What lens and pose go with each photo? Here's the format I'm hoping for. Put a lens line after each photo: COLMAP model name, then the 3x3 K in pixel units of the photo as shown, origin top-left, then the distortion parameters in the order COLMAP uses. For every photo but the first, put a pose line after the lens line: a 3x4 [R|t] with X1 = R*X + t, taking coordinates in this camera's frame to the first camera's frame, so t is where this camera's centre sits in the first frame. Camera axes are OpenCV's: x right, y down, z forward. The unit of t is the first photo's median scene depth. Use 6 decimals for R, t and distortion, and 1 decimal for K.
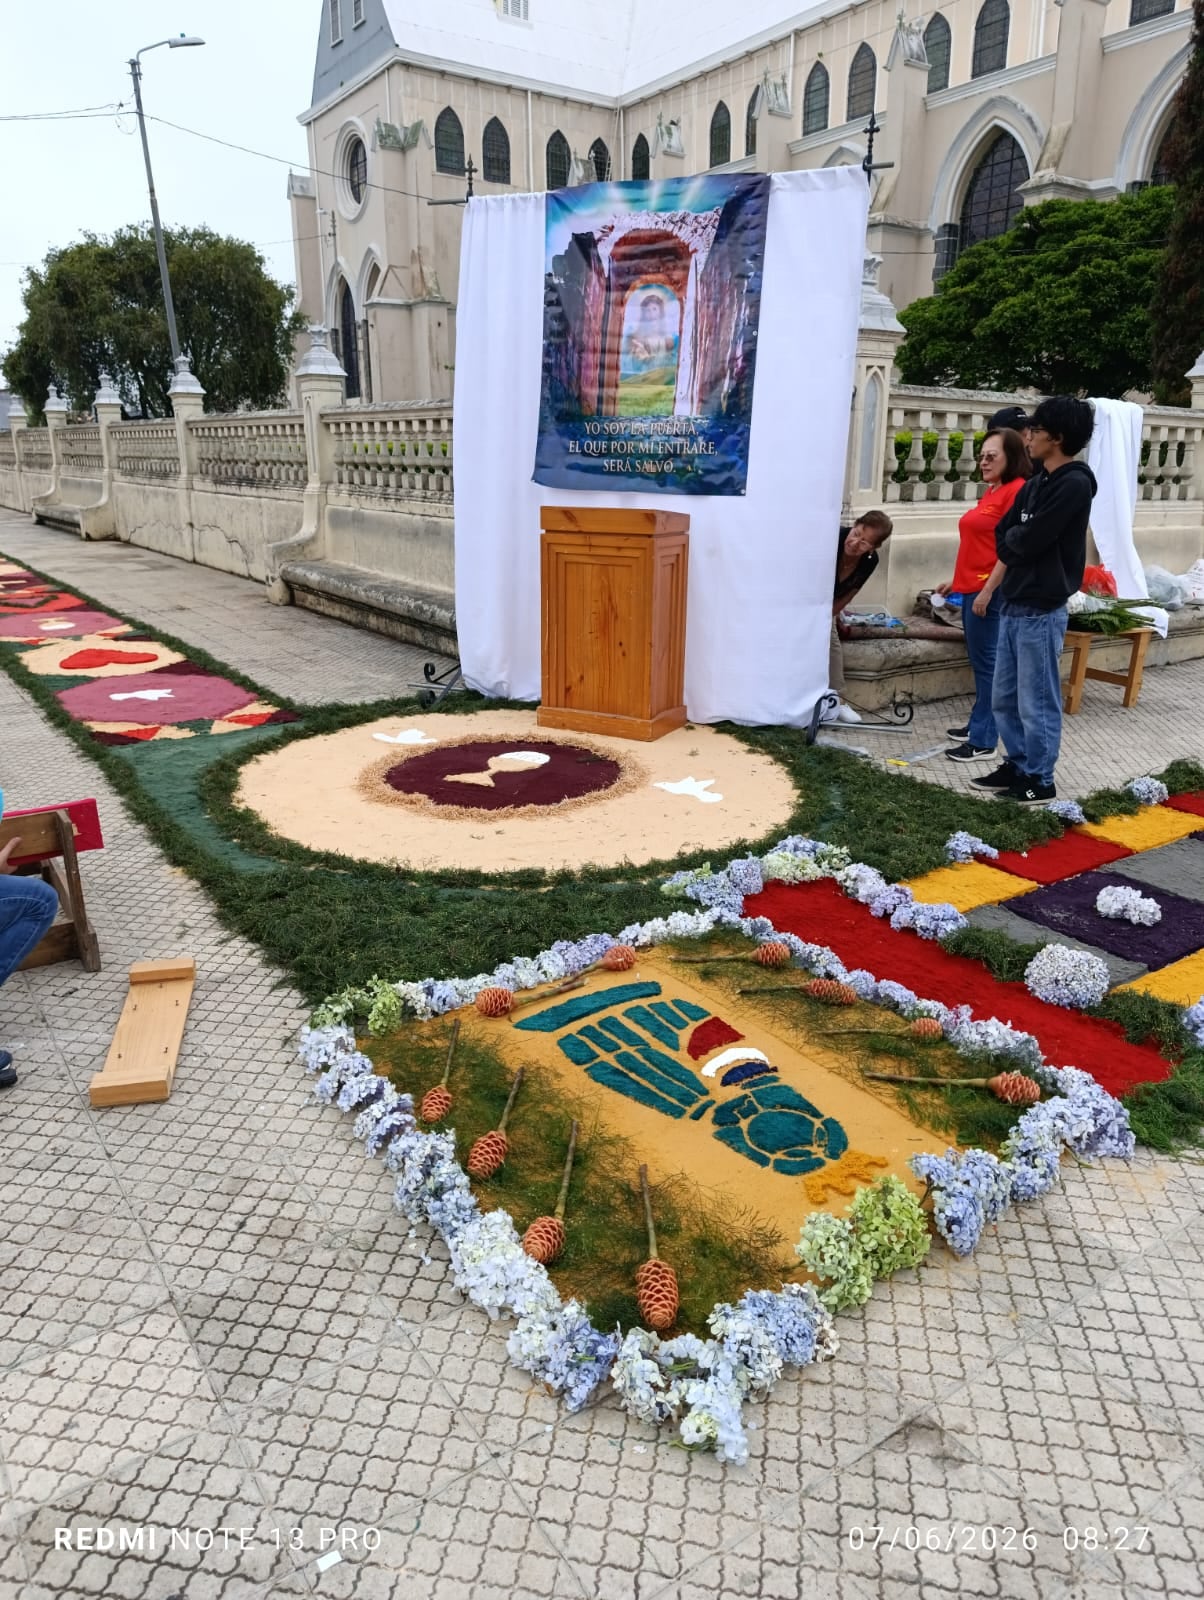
lens RADIAL K [[1086.6, 0, 602.0], [0, 1086.6, 800.0], [0, 0, 1]] dist [0.085634, -0.127232]
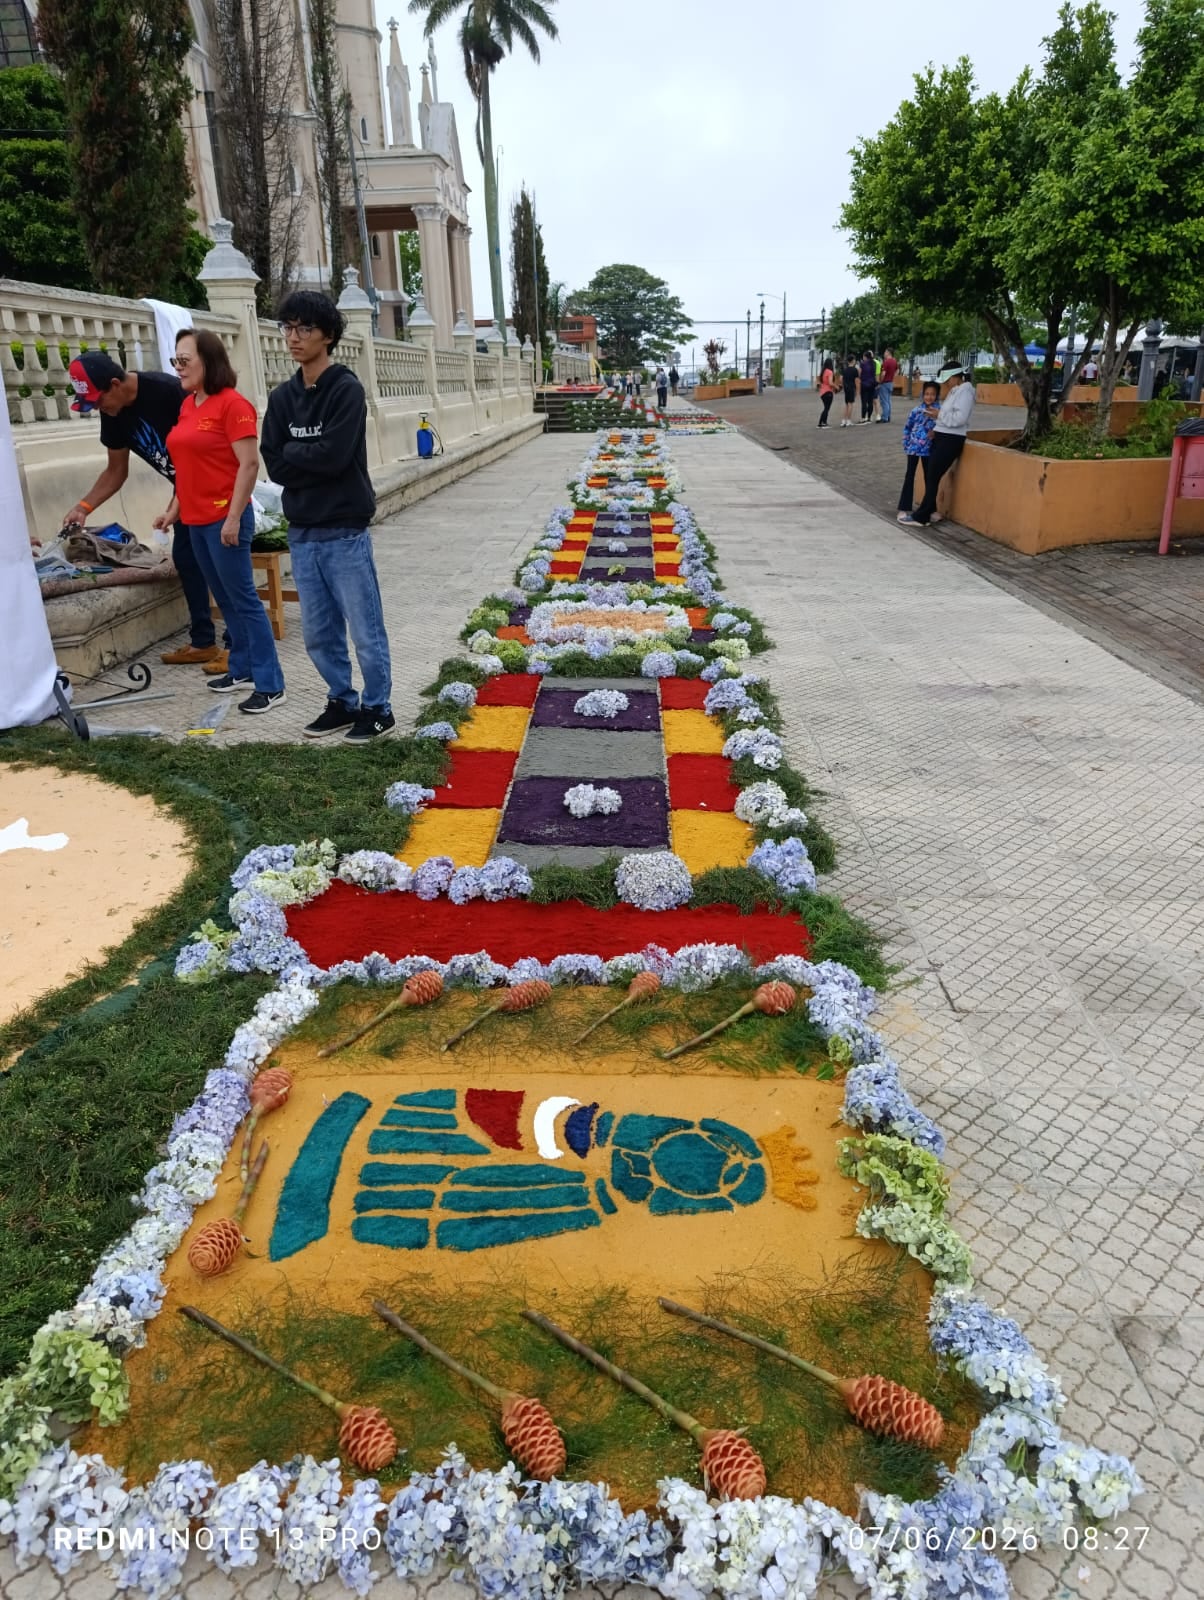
lens RADIAL K [[1086.6, 0, 602.0], [0, 1086.6, 800.0], [0, 0, 1]] dist [0.085634, -0.127232]
pose [[0.596002, -0.305892, 0.742436, -0.301787], [0.254175, 0.948923, 0.186924, -0.101175], [-0.761693, 0.077302, 0.643310, 0.345755]]
